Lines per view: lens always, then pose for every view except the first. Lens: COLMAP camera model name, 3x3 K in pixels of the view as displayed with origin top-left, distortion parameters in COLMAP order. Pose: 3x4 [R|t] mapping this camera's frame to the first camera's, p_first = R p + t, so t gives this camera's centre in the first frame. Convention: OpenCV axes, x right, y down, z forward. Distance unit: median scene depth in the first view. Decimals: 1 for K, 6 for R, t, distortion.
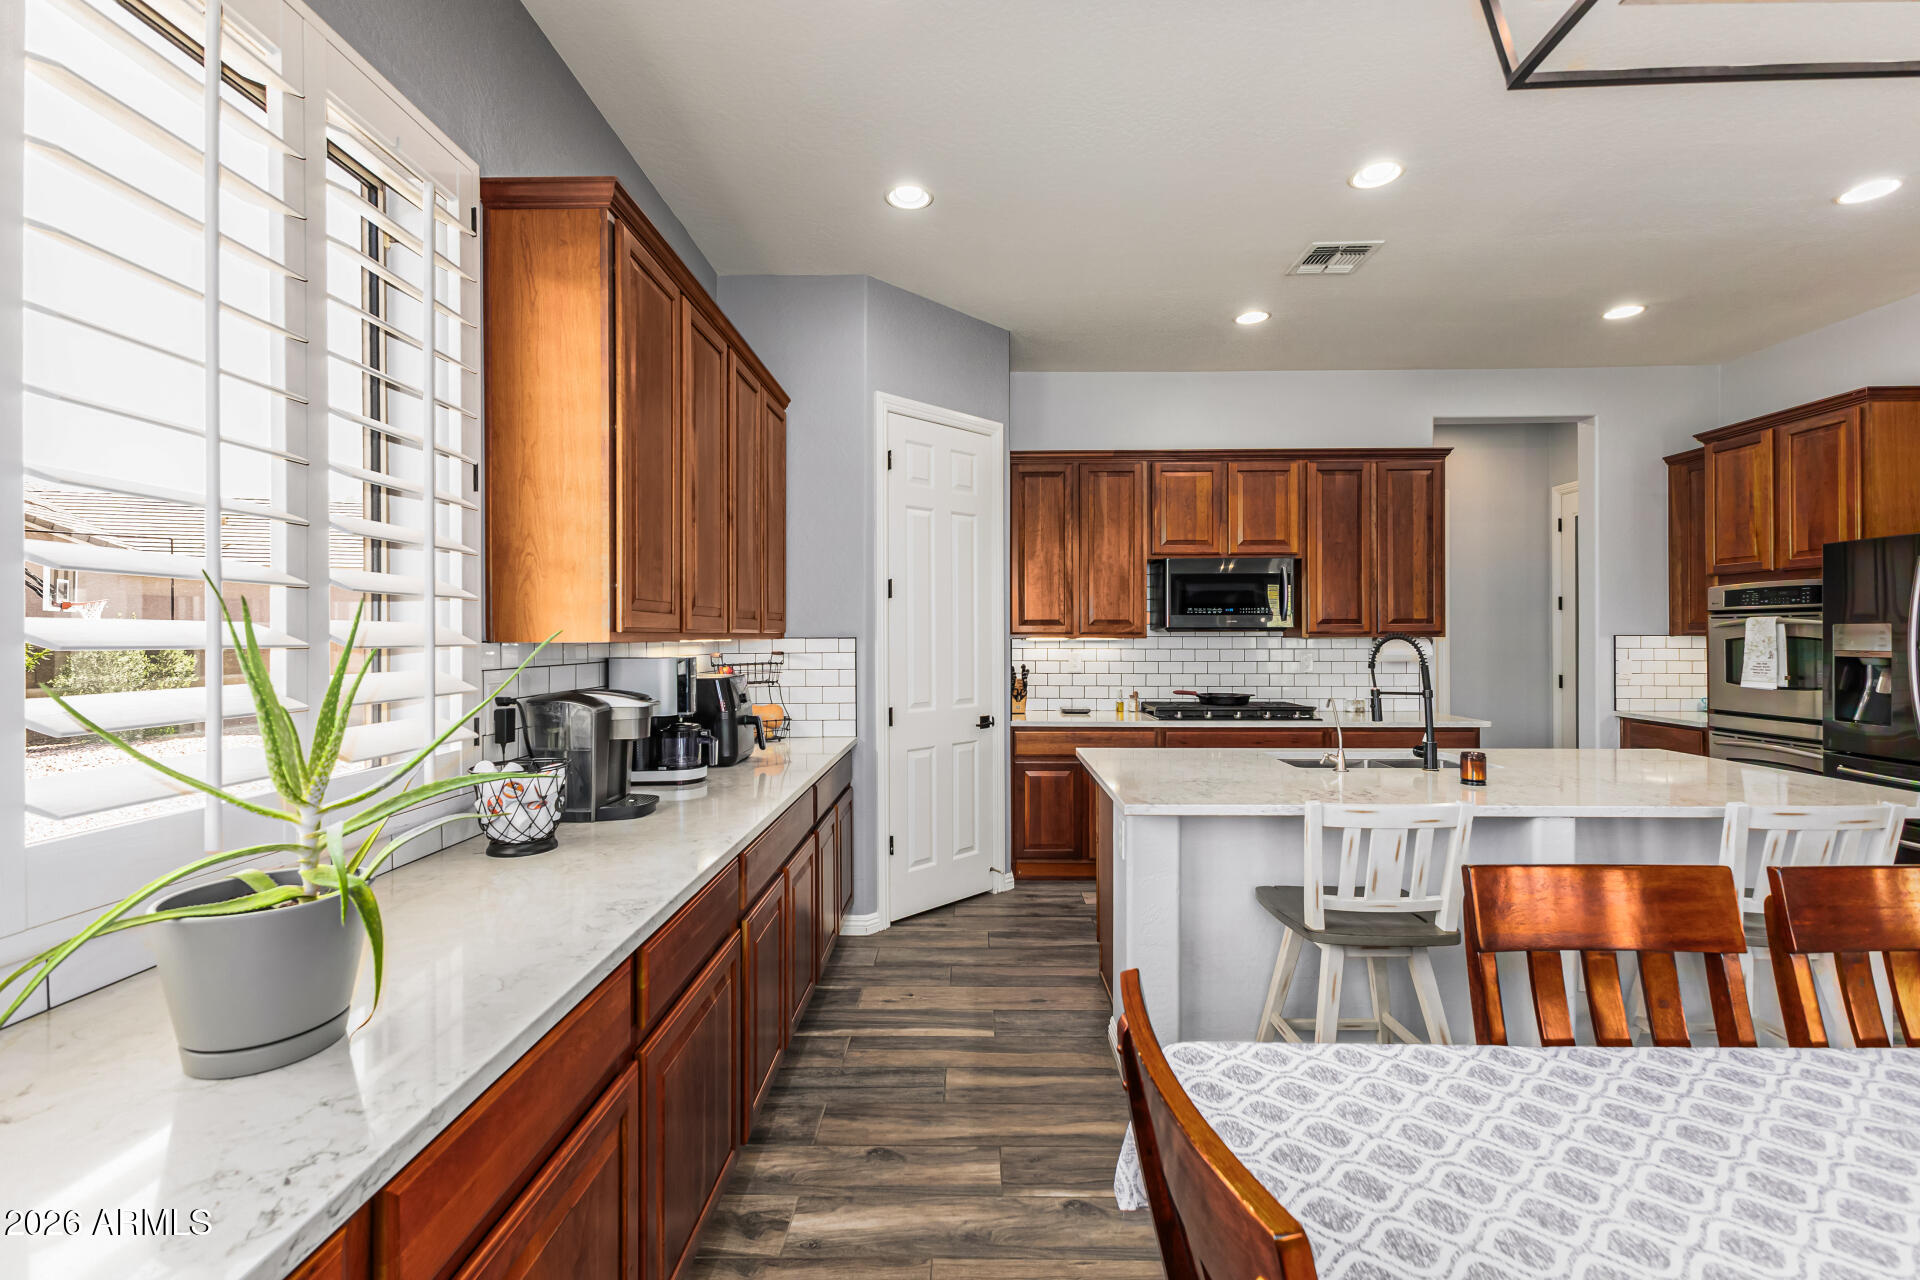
lens RADIAL K [[823.8, 0, 959.5], [0, 823.8, 631.6], [0, 0, 1]] dist [0.013230, -0.004657]
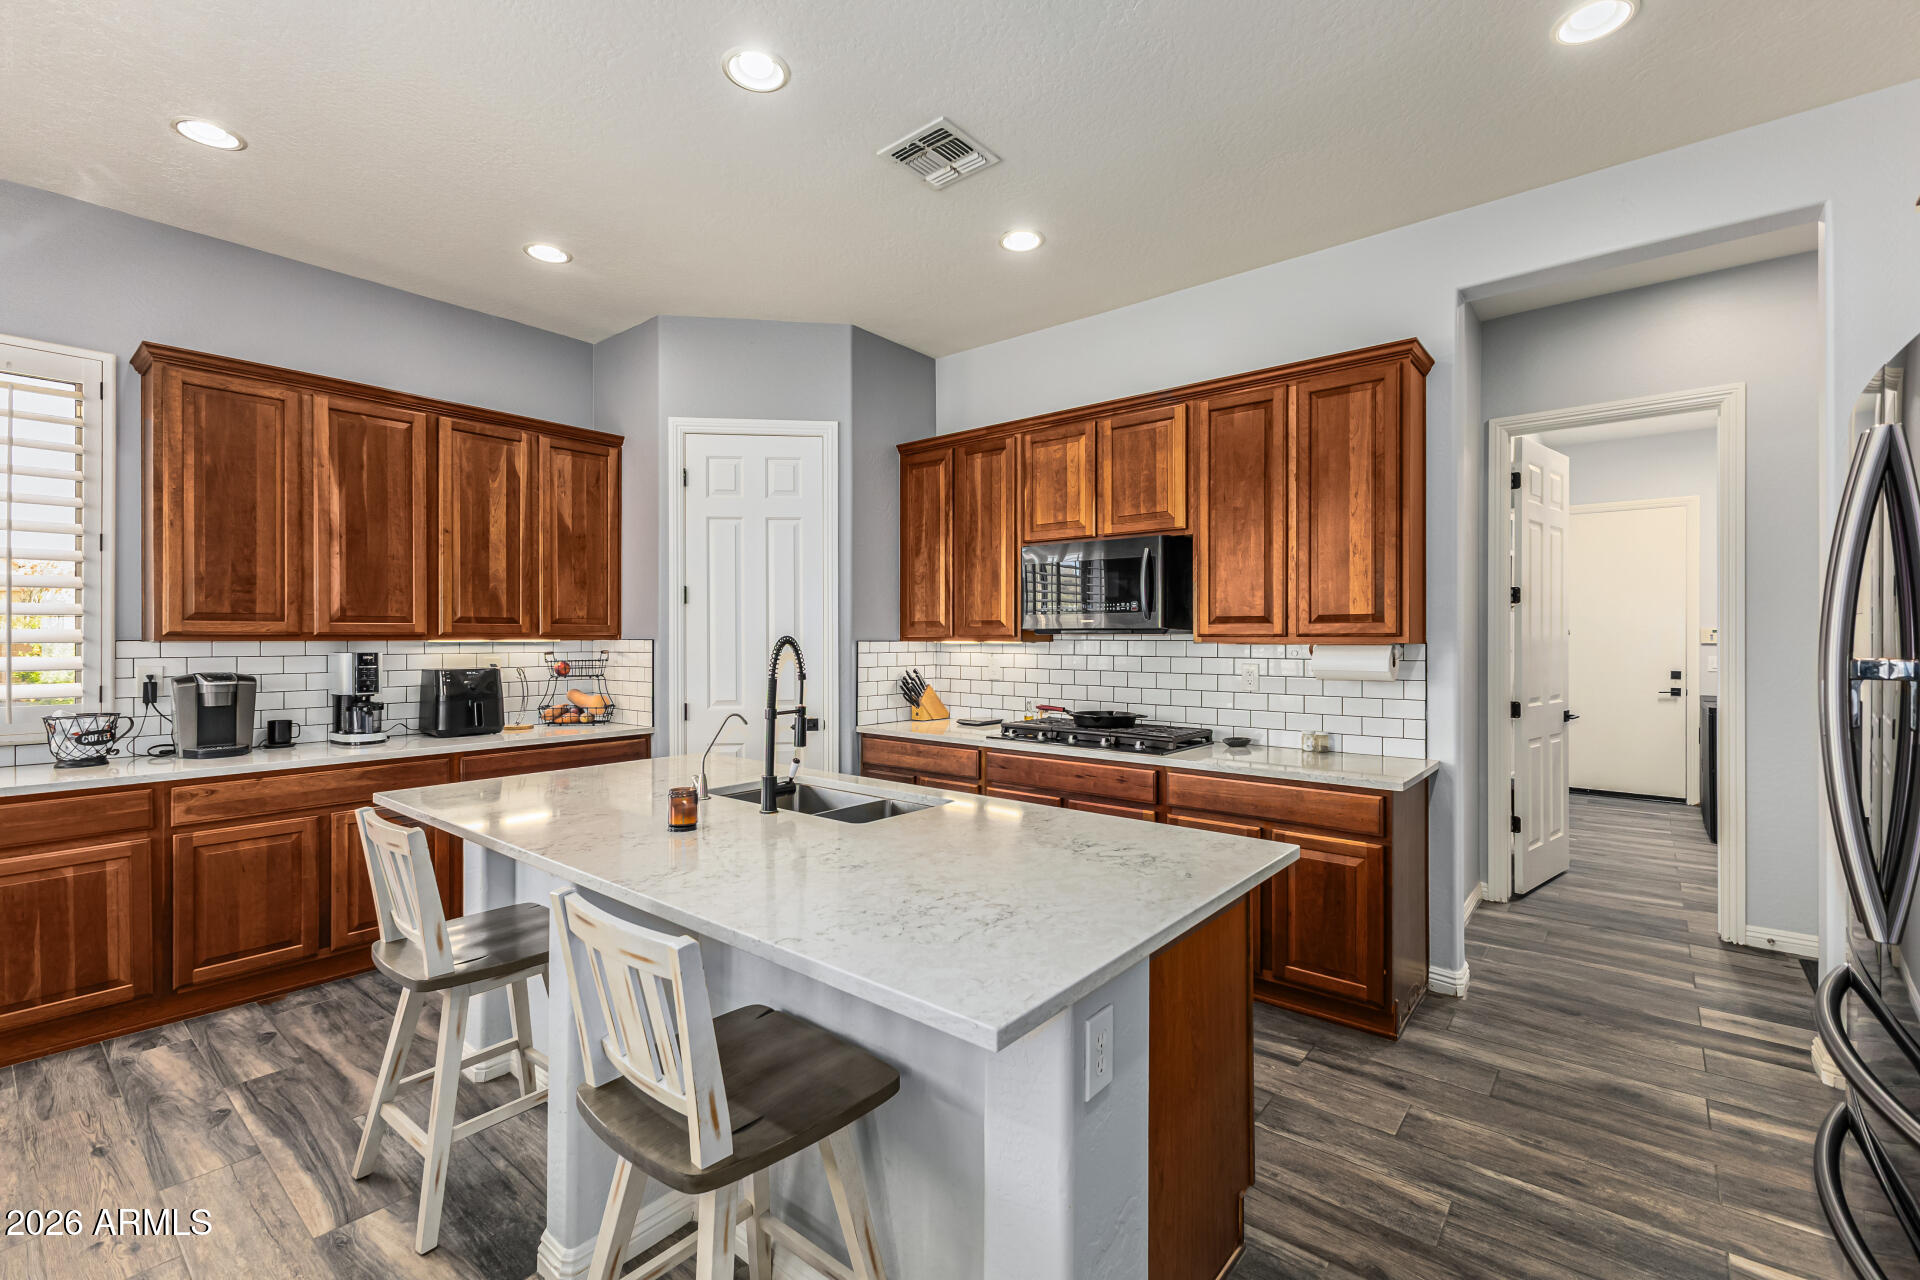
lens RADIAL K [[823.8, 0, 960.6], [0, 823.8, 635.8], [0, 0, 1]] dist [0.013230, -0.004657]
pose [[0.782441, 0.001397, -0.622723, 0.885040], [-0.000467, 0.999999, 0.001656, 0.000302], [0.622725, -0.001005, 0.782440, 0.372404]]
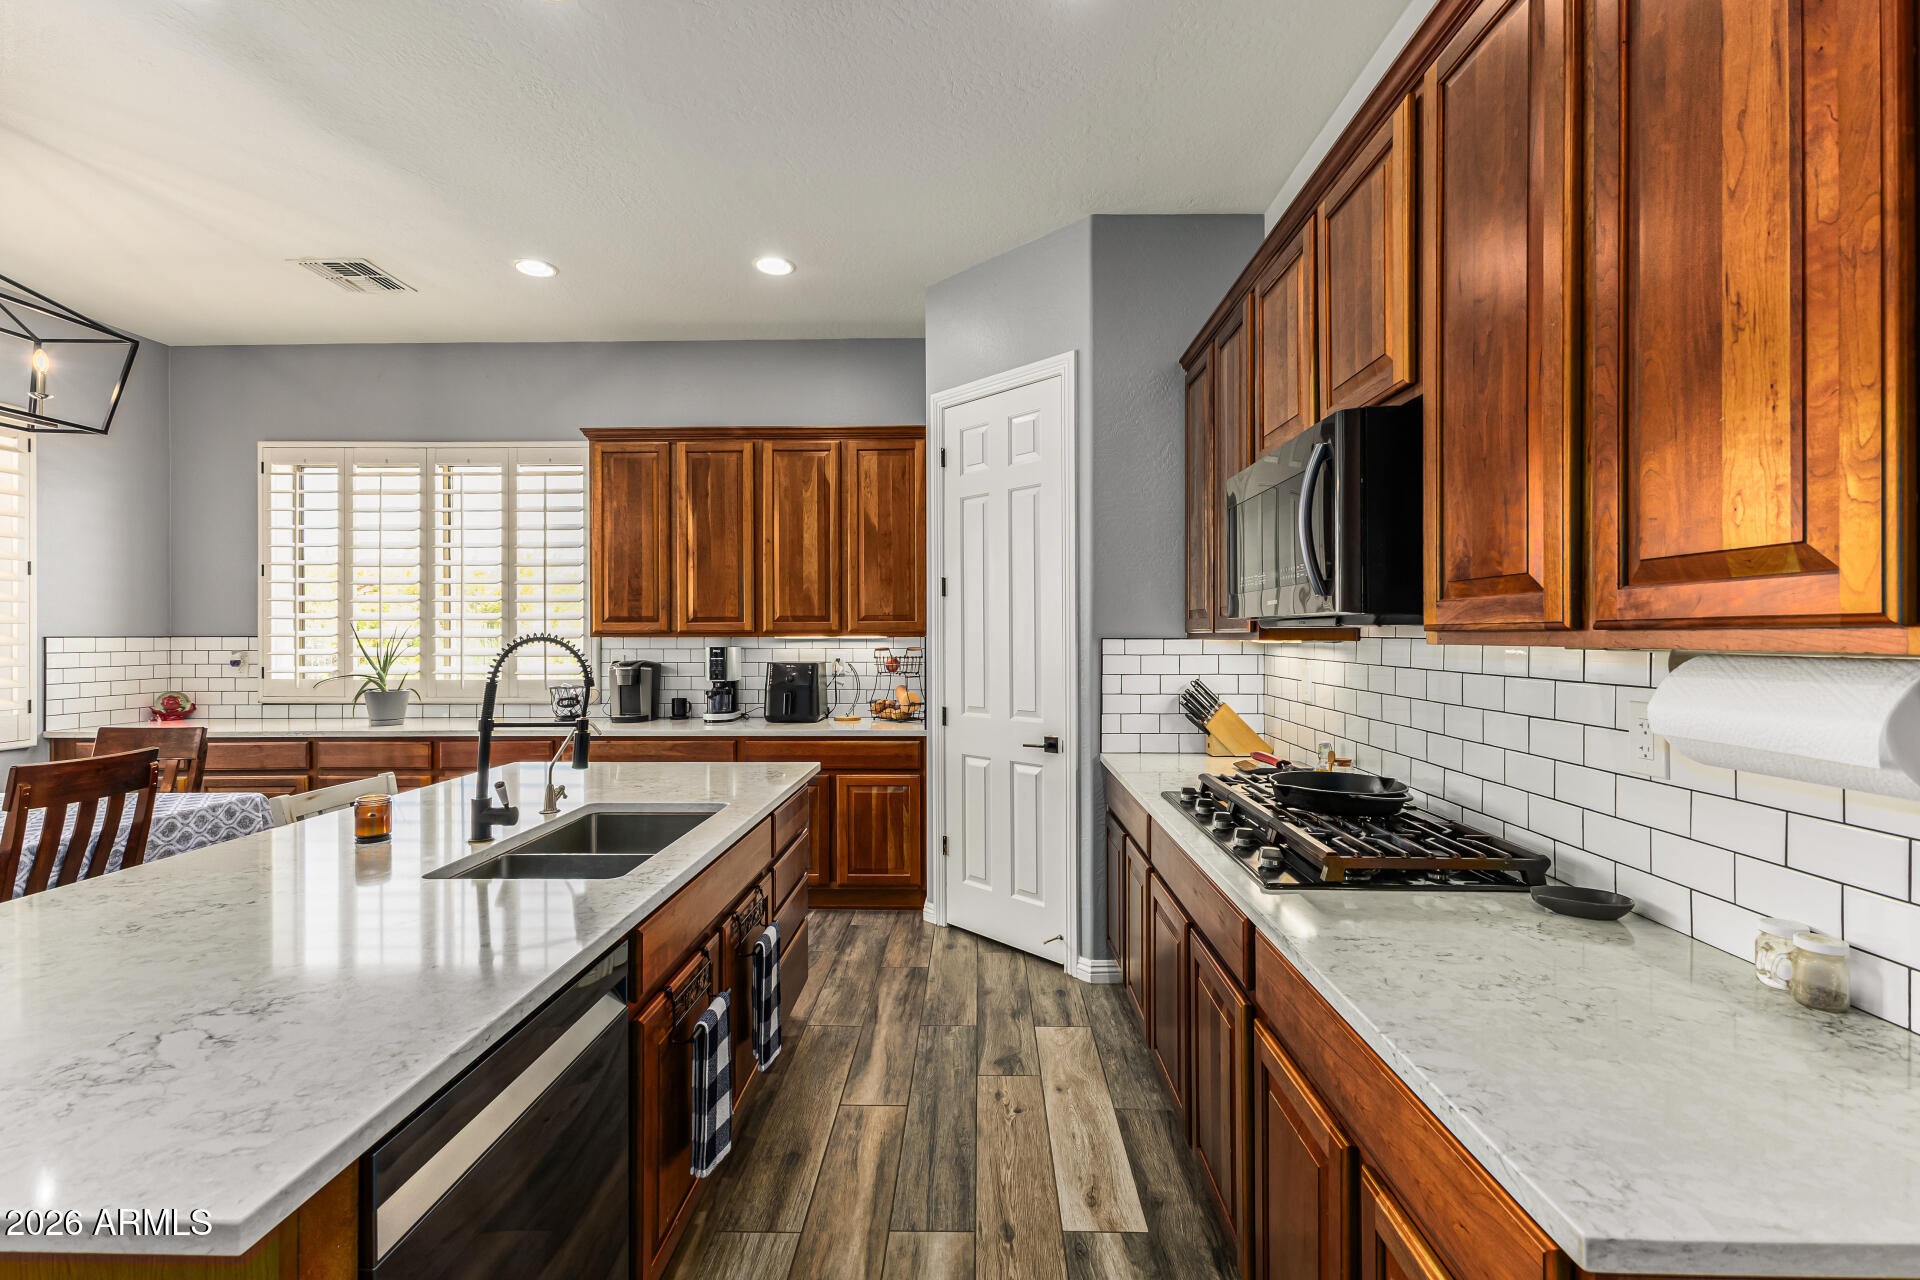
lens RADIAL K [[823.8, 0, 965.6], [0, 823.8, 637.4], [0, 0, 1]] dist [0.013230, -0.004657]
pose [[-0.003295, 0.006736, -0.999972, 0.911222], [0.004662, 0.999967, 0.006721, 0.001996], [0.999984, -0.004640, -0.003326, 1.030497]]
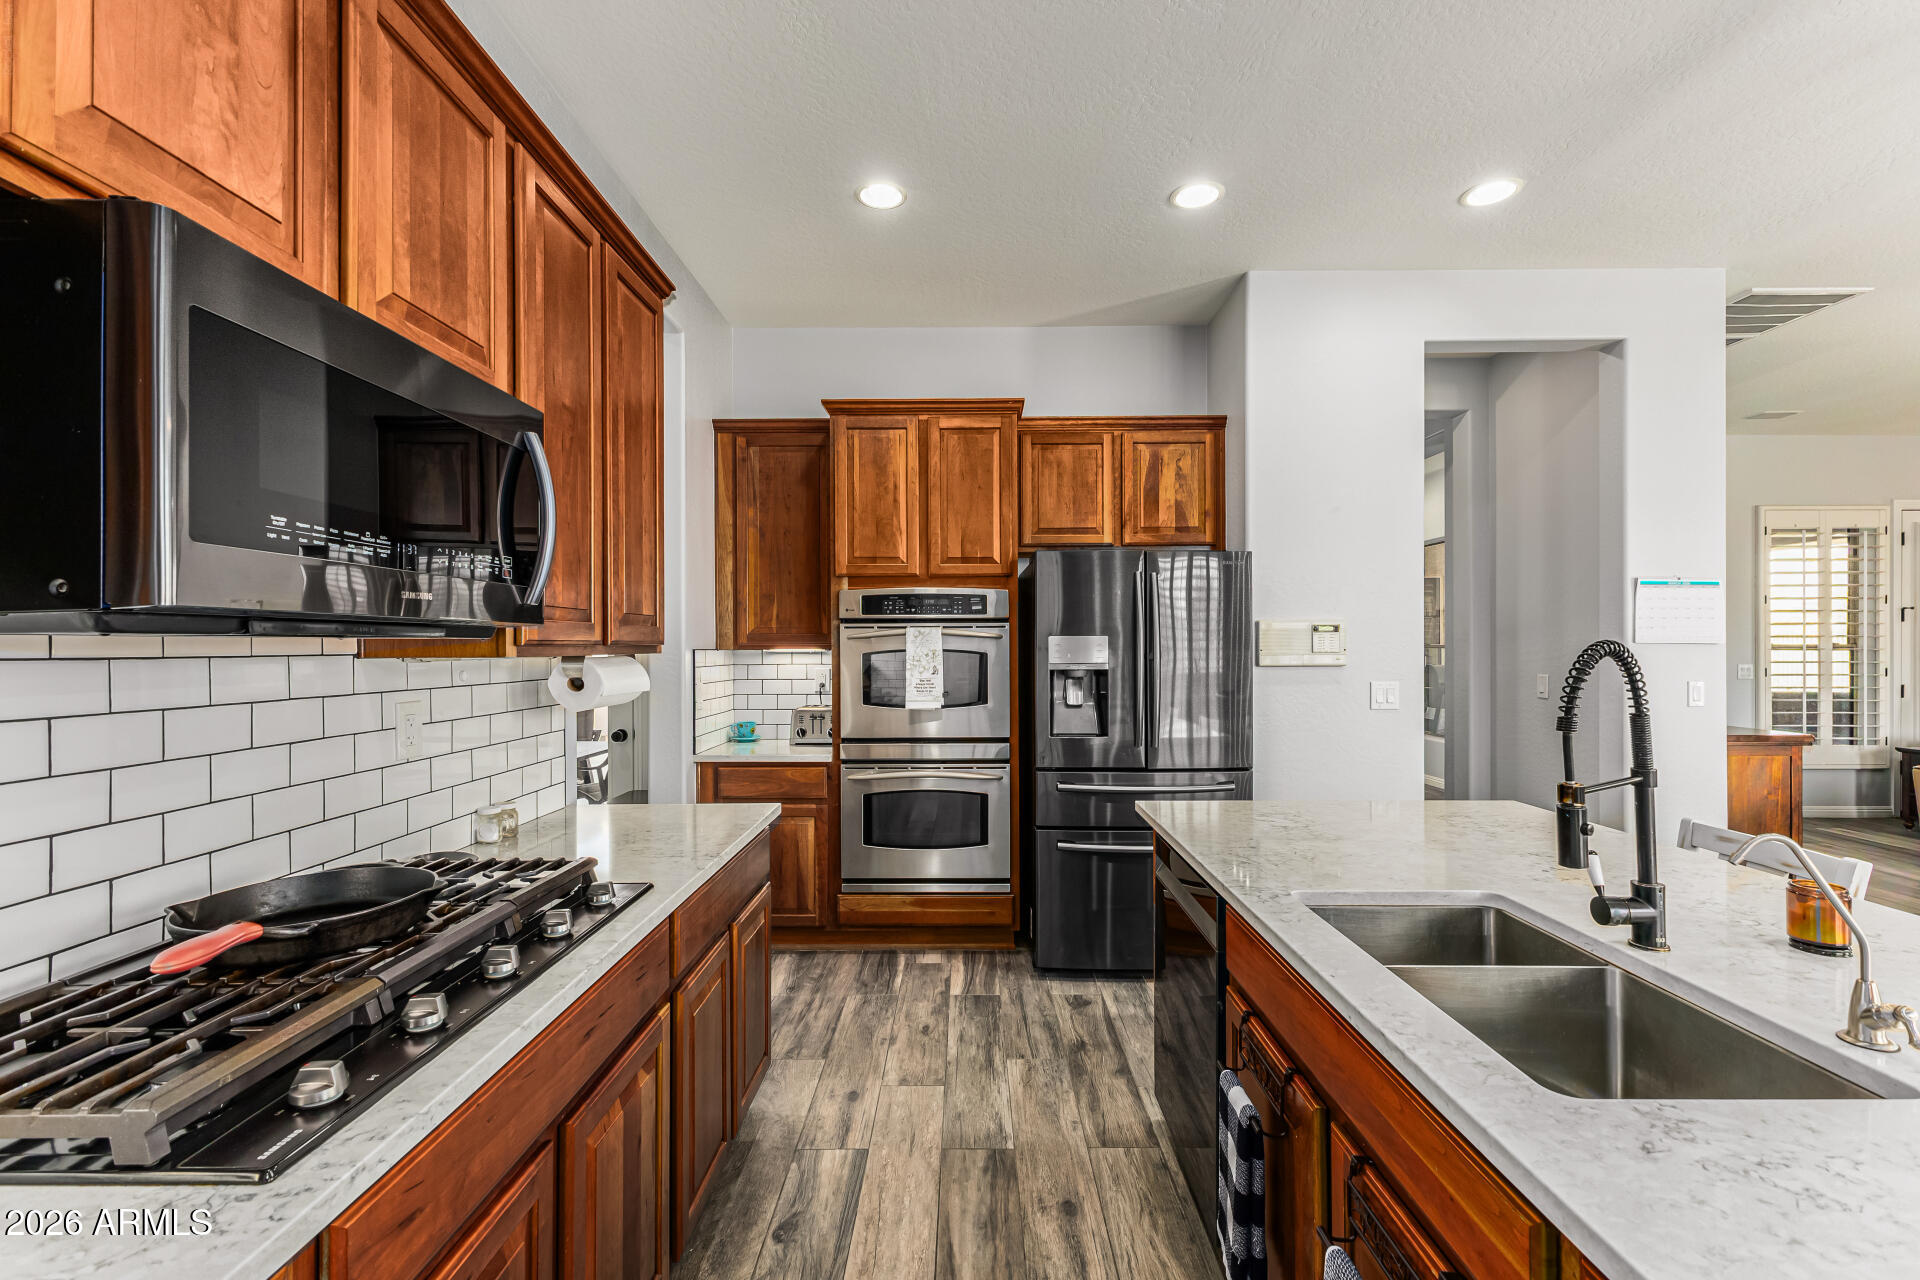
lens RADIAL K [[823.8, 0, 948.3], [0, 823.8, 649.1], [0, 0, 1]] dist [0.013230, -0.004657]
pose [[0.002333, -0.002847, 0.999993, 0.097953], [-0.000611, 0.999996, 0.002848, 0.003016], [-0.999997, -0.000617, 0.002331, 1.021476]]
